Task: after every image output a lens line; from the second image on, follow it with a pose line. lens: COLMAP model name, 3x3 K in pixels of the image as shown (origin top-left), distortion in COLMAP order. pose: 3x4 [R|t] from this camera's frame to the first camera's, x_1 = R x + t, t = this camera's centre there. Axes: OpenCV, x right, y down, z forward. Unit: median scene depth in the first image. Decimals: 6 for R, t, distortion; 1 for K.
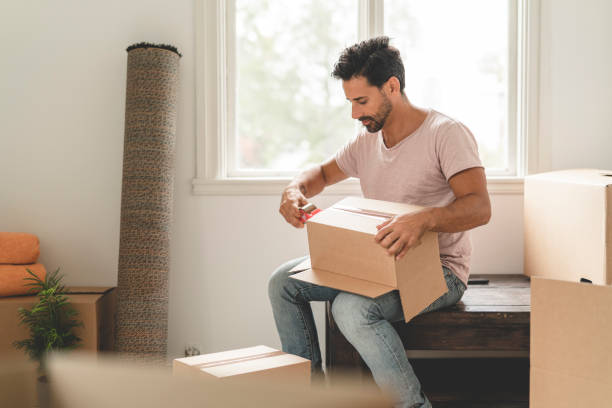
lens RADIAL K [[885.3, 0, 306.0], [0, 885.3, 204.0], [0, 0, 1]] dist [-0.034683, 0.003355]
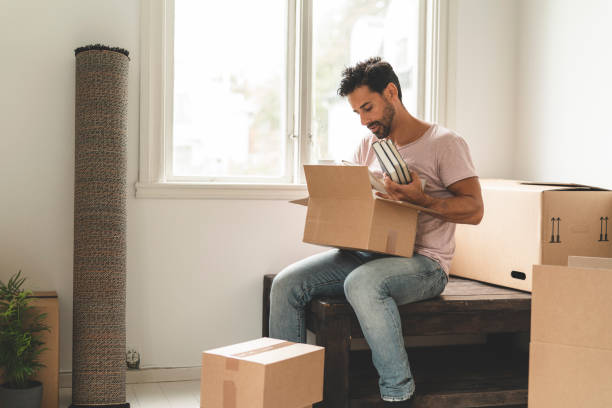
lens RADIAL K [[885.3, 0, 306.0], [0, 885.3, 204.0], [0, 0, 1]] dist [-0.034683, 0.003355]
pose [[0.962738, 0.000918, 0.270436, -0.233981], [0.004088, 0.999831, -0.017946, 0.016747], [-0.270407, 0.018383, 0.962571, -0.022709]]
